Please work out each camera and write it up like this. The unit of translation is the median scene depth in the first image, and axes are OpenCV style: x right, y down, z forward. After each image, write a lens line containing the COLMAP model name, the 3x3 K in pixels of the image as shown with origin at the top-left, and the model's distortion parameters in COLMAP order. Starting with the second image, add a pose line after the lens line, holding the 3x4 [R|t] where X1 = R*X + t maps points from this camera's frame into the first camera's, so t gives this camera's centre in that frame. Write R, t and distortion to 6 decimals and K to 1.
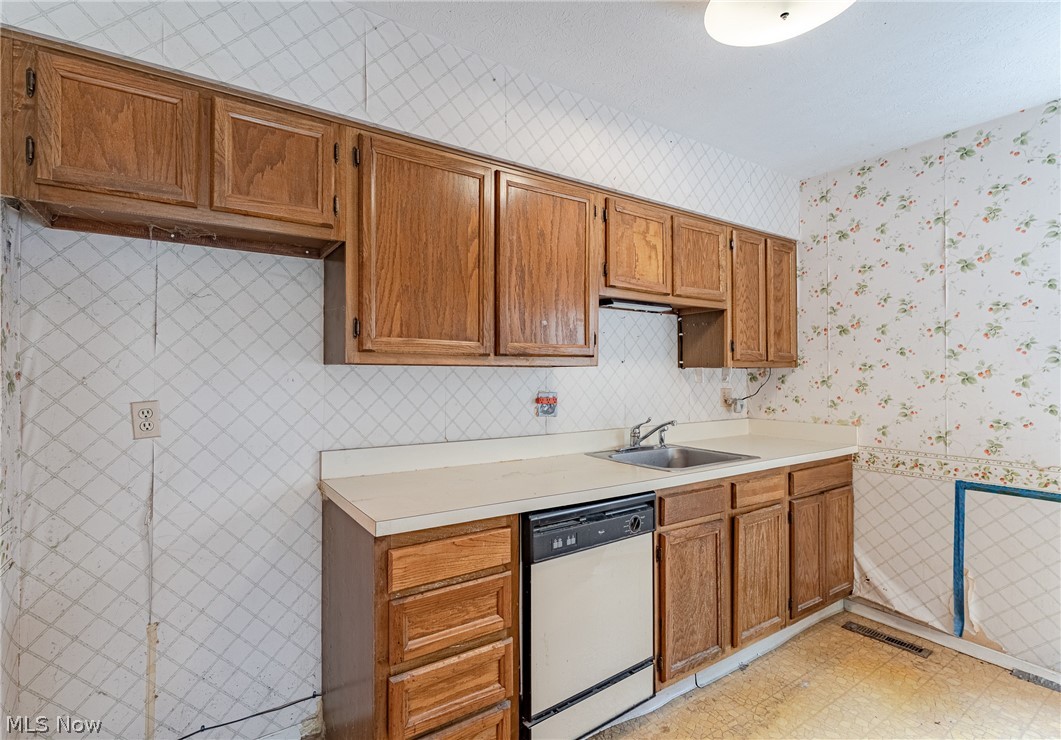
lens RADIAL K [[503.6, 0, 528.1], [0, 503.6, 374.2], [0, 0, 1]] dist [0.010682, 0.001076]
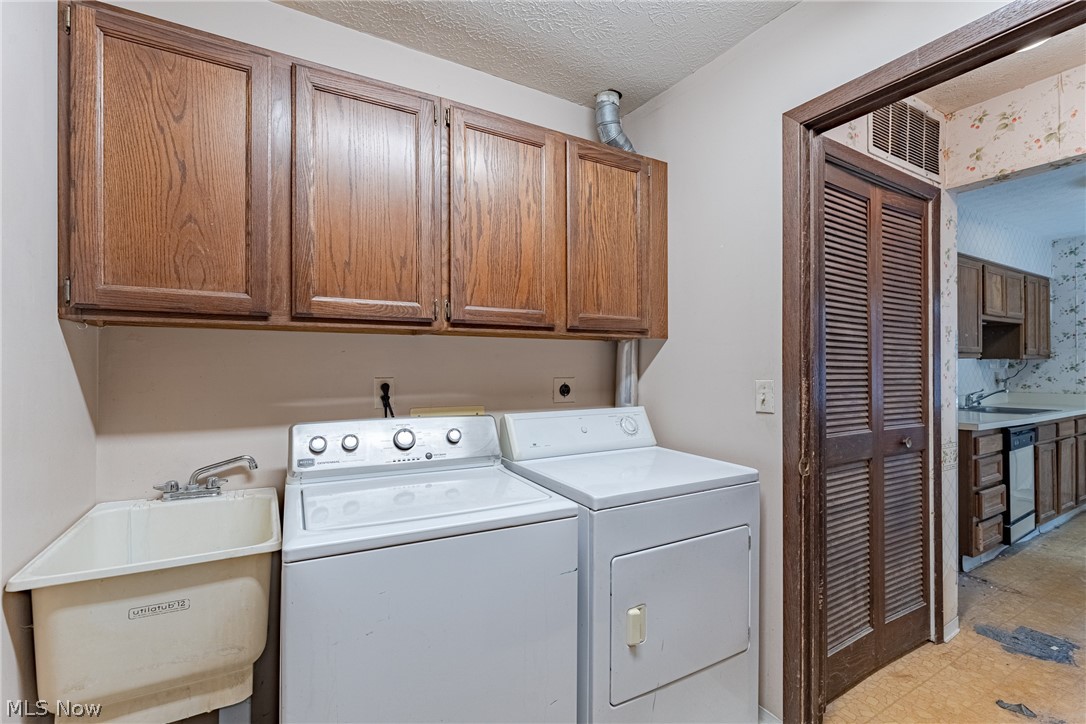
lens RADIAL K [[502.7, 0, 551.1], [0, 502.7, 367.5], [0, 0, 1]] dist [0.006163, 0.000400]
pose [[0.999534, -0.002470, -0.030439, -1.720803], [0.002482, 0.999997, 0.000345, 0.016715], [0.030438, -0.000420, 0.999537, -1.100111]]
